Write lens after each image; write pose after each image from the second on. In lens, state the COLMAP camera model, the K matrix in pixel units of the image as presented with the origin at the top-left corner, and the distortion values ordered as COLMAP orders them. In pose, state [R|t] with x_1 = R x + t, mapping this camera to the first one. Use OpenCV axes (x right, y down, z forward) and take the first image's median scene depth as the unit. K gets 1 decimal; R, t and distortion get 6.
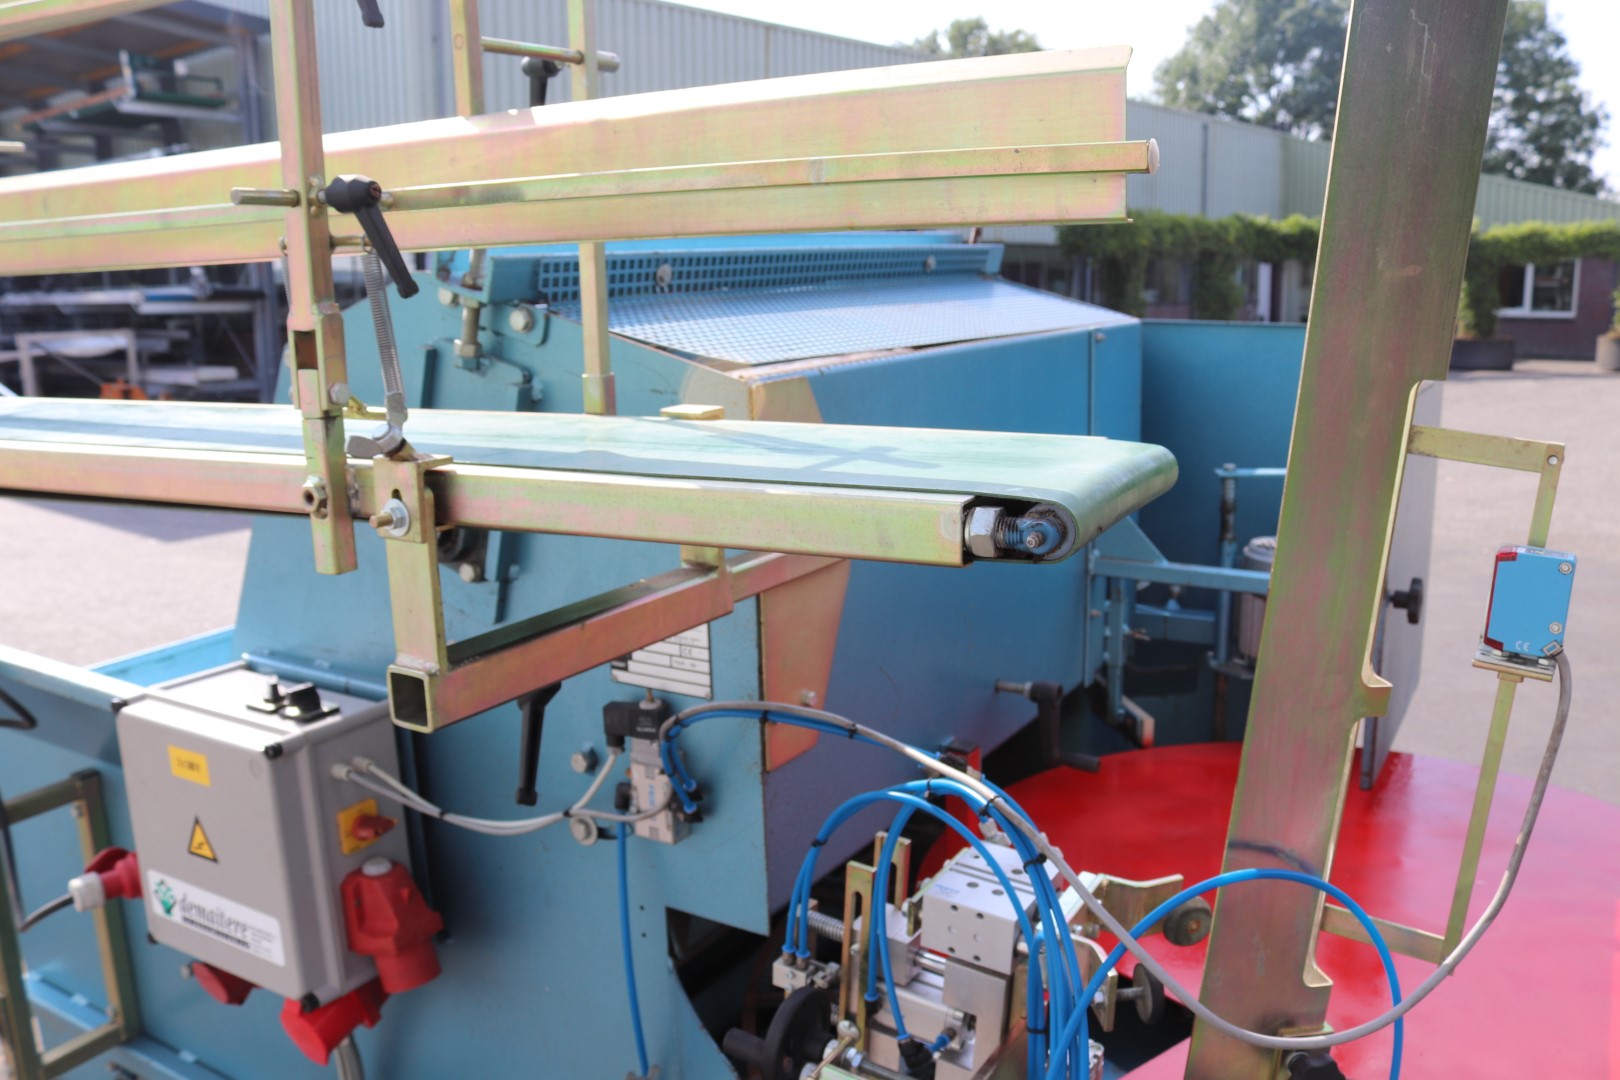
lens RADIAL K [[1335.4, 0, 810.0], [0, 1335.4, 540.0], [0, 0, 1]] dist [-0.168039, 0.149407]
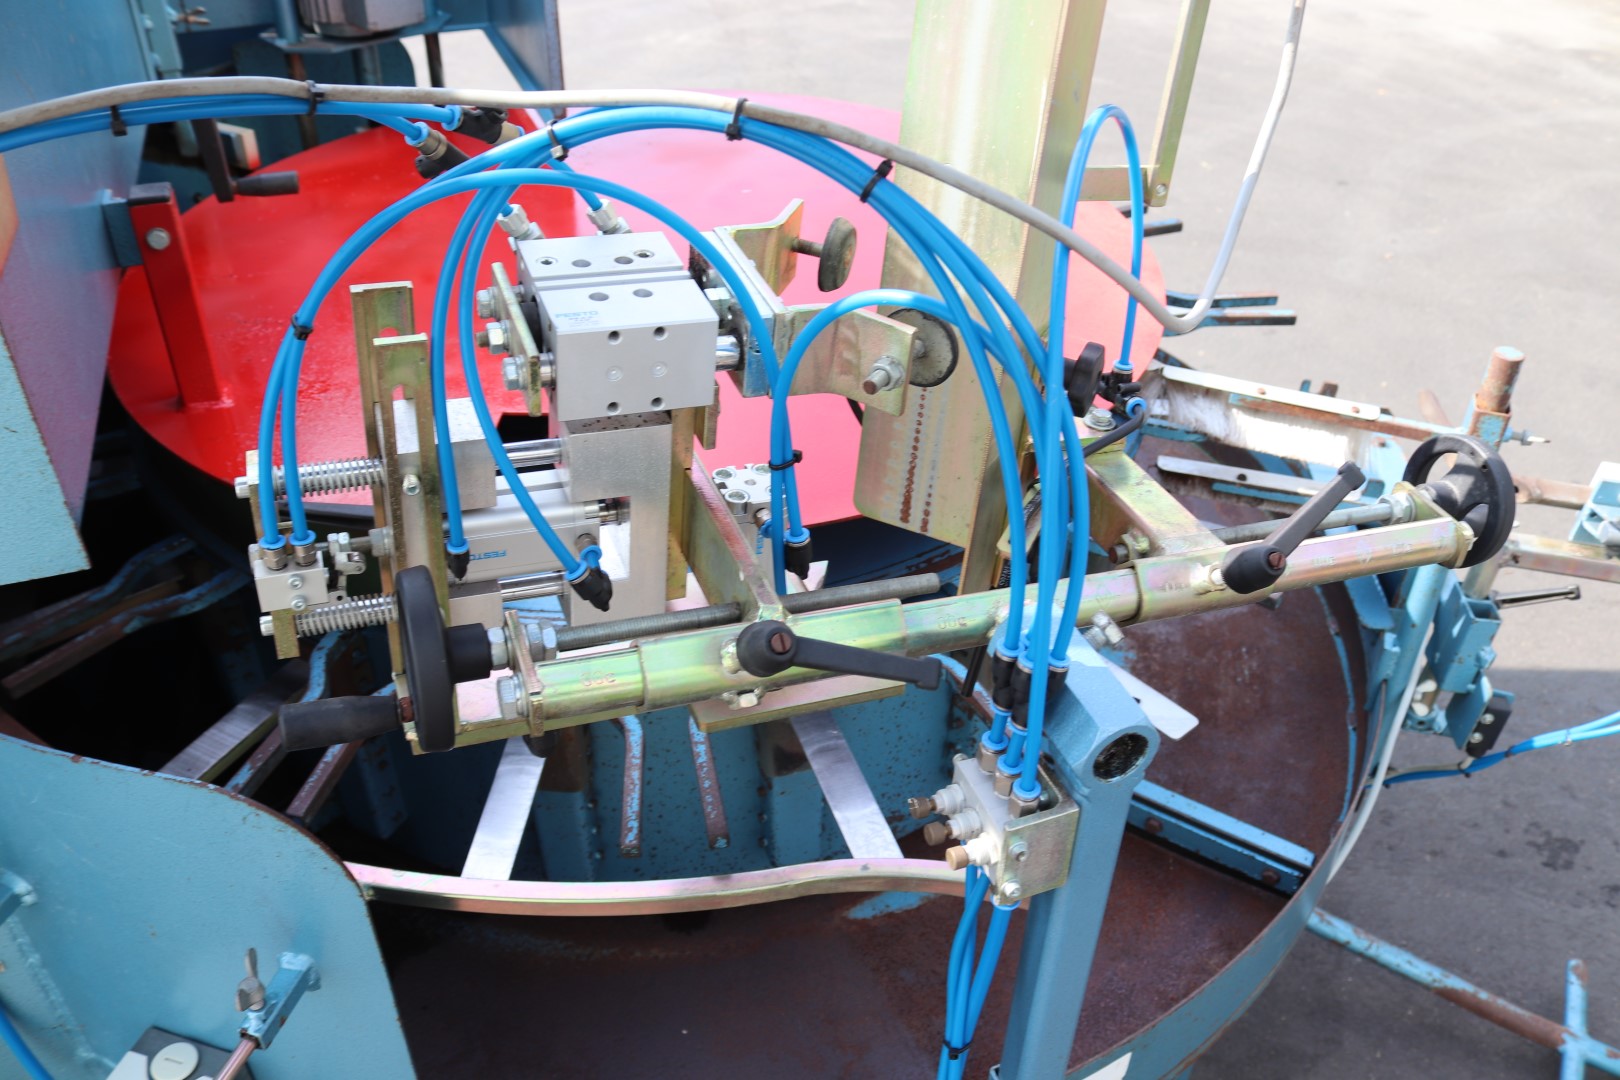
lens RADIAL K [[1335.4, 0, 810.0], [0, 1335.4, 540.0], [0, 0, 1]] dist [-0.168039, 0.149407]
pose [[0.612819, -0.432611, 0.661287, -0.194881], [0.127855, 0.880090, 0.457268, 0.070307], [-0.779812, -0.195674, 0.594647, 0.399975]]
